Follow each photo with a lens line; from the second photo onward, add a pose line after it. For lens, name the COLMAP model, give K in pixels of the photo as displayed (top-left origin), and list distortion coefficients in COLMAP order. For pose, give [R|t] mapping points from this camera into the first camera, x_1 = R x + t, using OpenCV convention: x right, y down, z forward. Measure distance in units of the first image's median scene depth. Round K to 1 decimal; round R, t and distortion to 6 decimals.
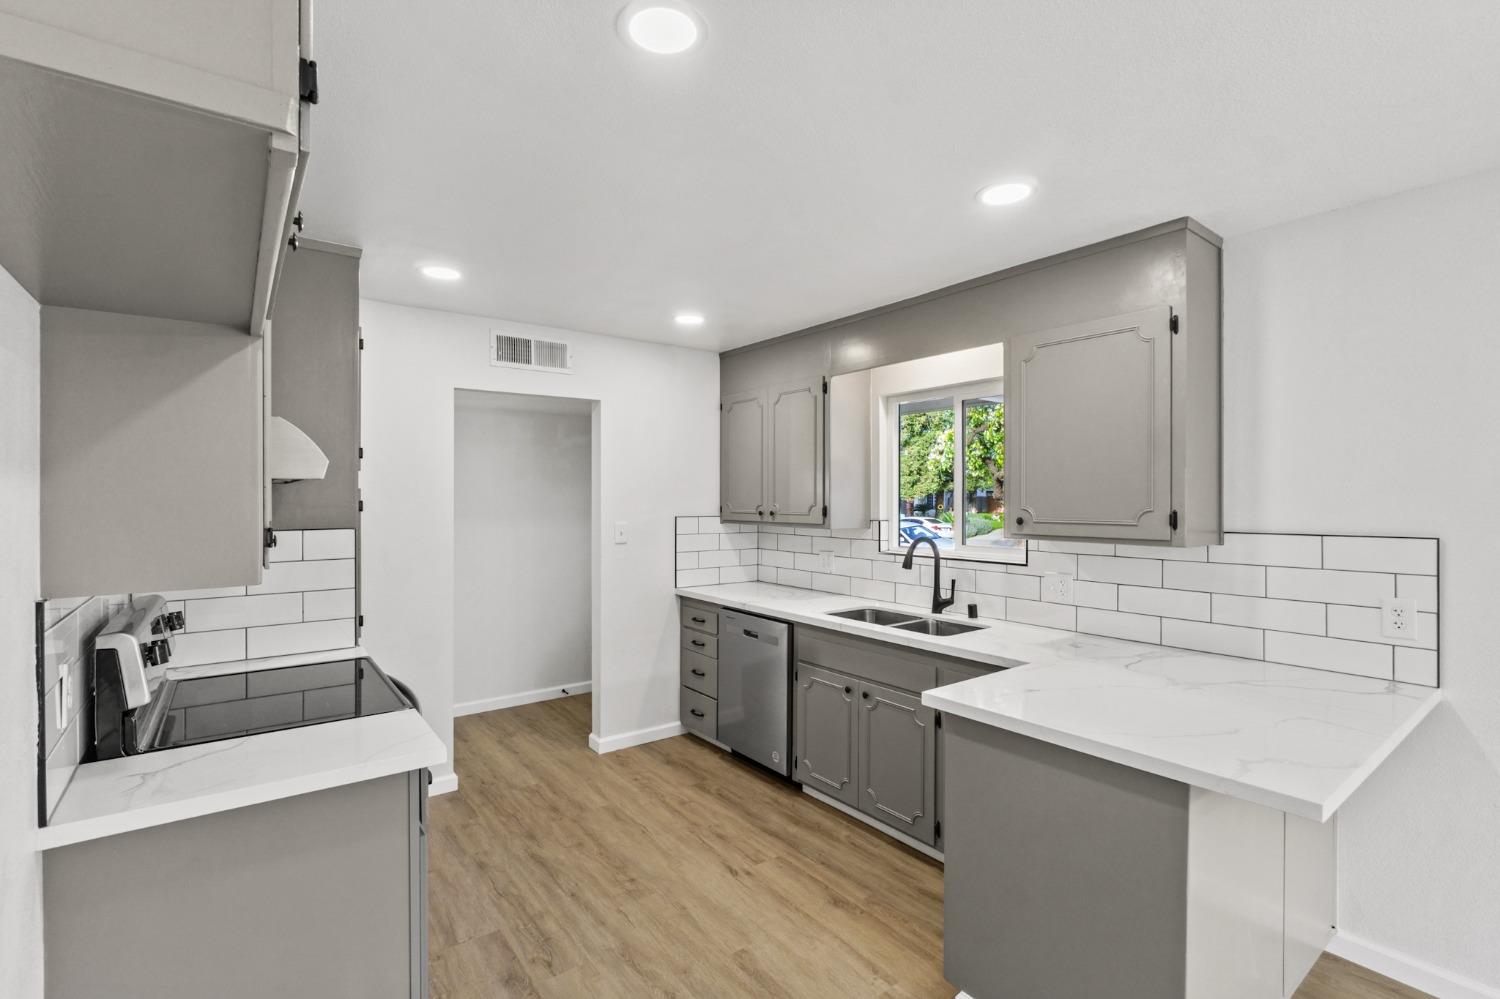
lens RADIAL K [[678.1, 0, 750.0], [0, 678.1, 499.5], [0, 0, 1]] dist [-0.002355, -0.000024]
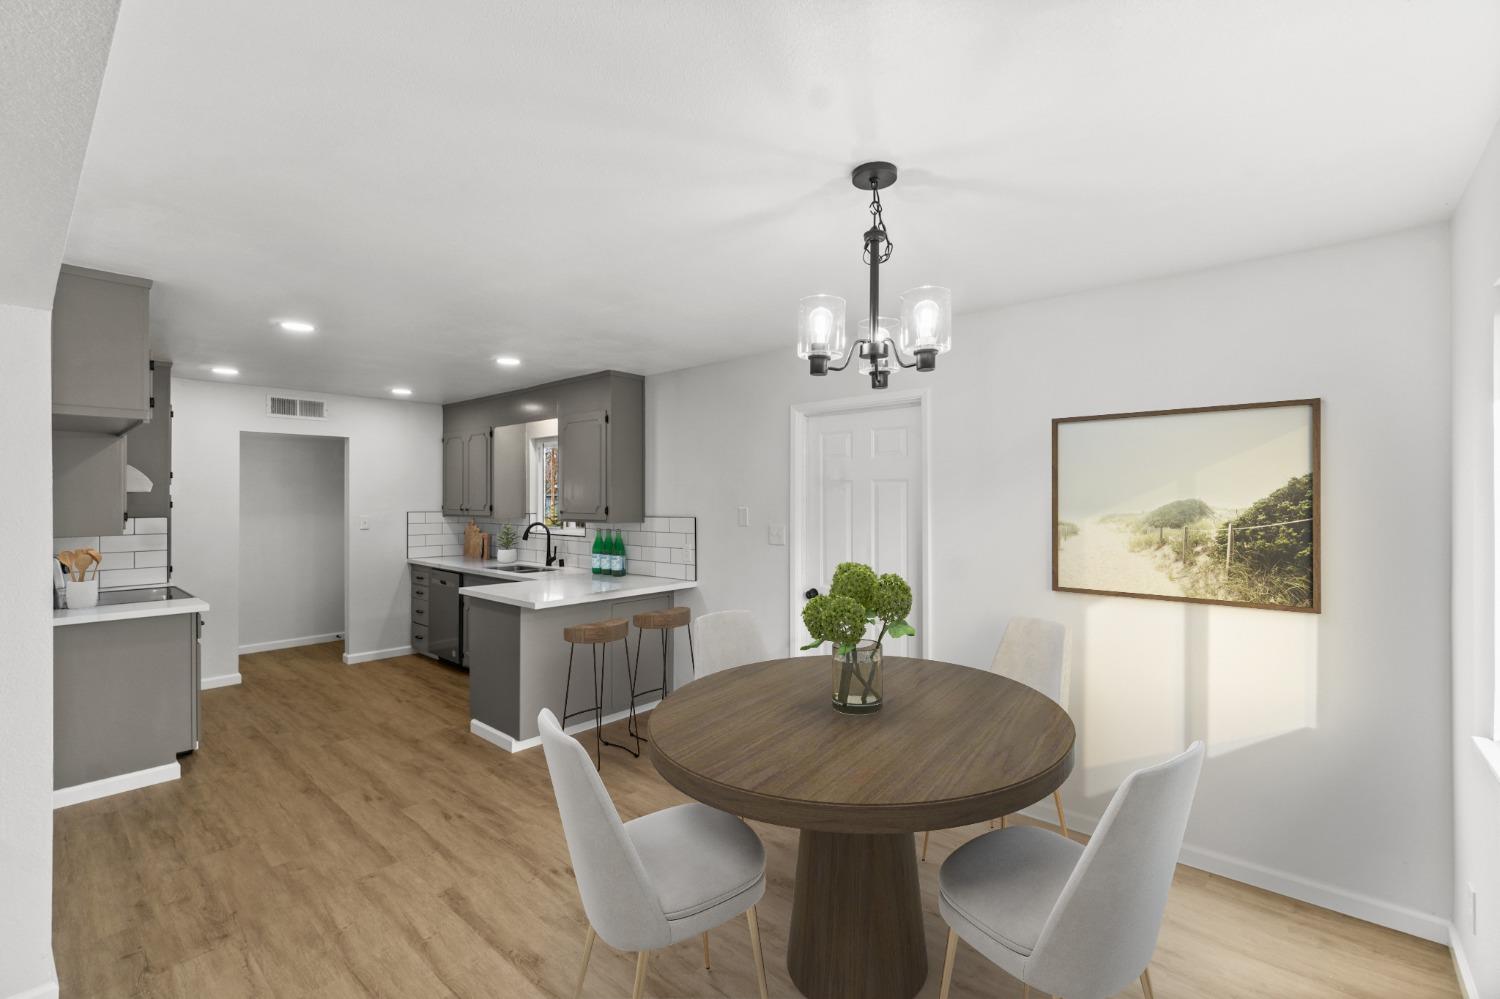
lens RADIAL K [[657.2, 0, 745.2], [0, 657.2, 497.2], [0, 0, 1]] dist [-0.003035, -0.000163]
pose [[0.982123, 0.000399, 0.188241, 0.460131], [0.000533, 0.999988, -0.004900, -0.000716], [-0.188241, 0.004913, 0.982111, -0.771291]]
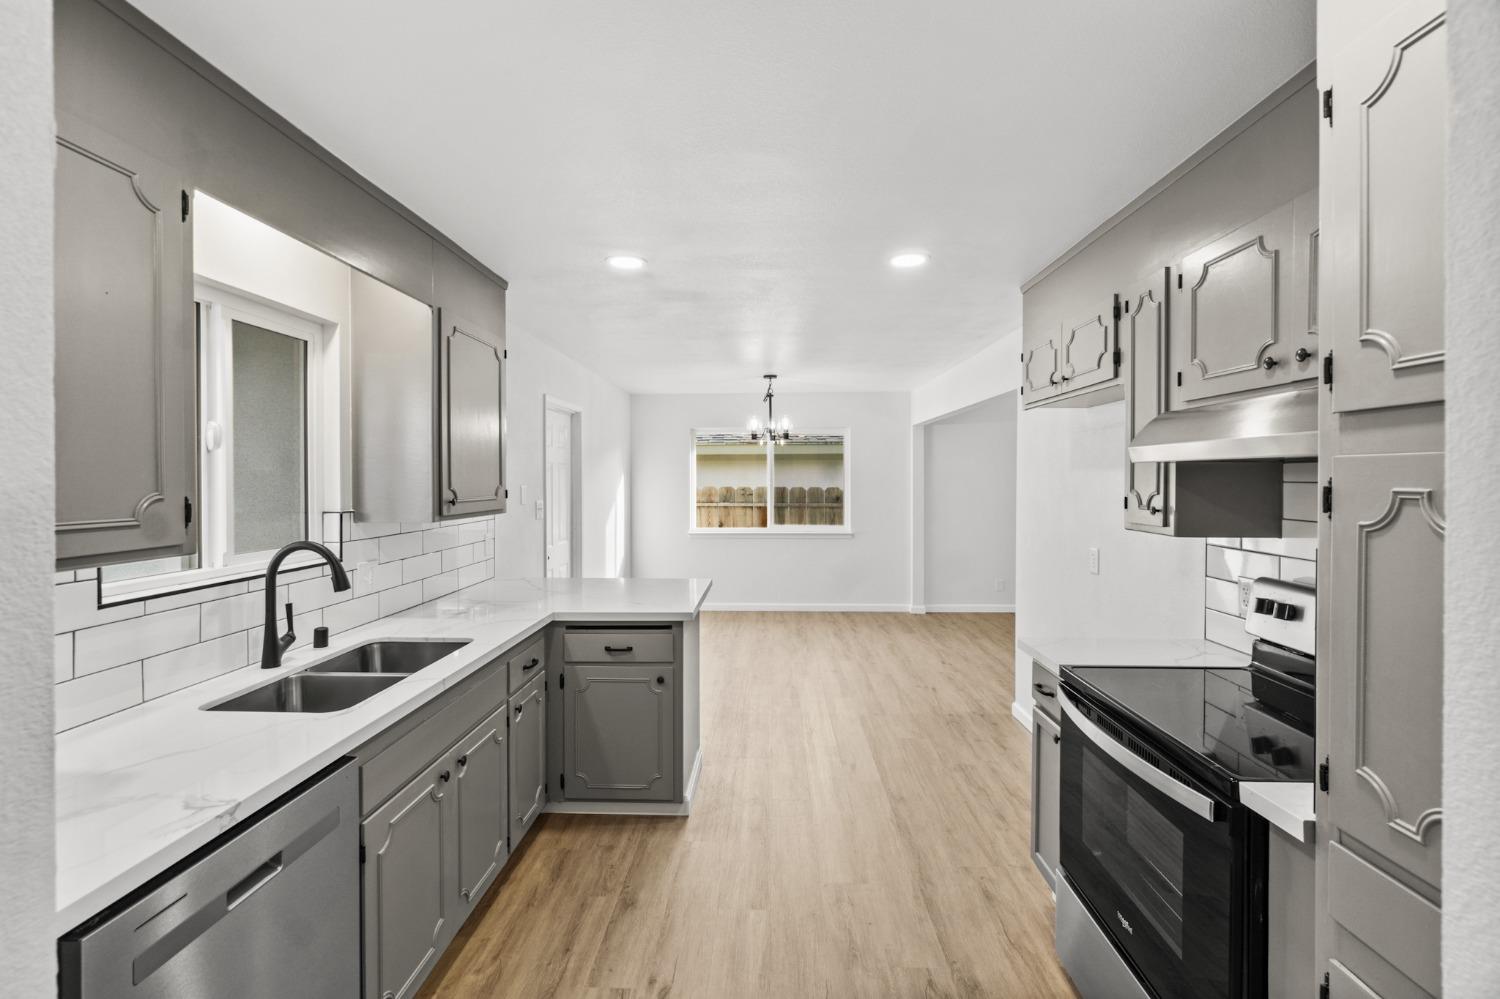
lens RADIAL K [[657.2, 0, 745.2], [0, 657.2, 497.2], [0, 0, 1]] dist [-0.003035, -0.000163]
pose [[-0.768617, -0.018637, 0.639438, -0.430882], [0.001581, 0.999517, 0.031033, -0.002432], [-0.639708, 0.024863, -0.768216, 1.193098]]
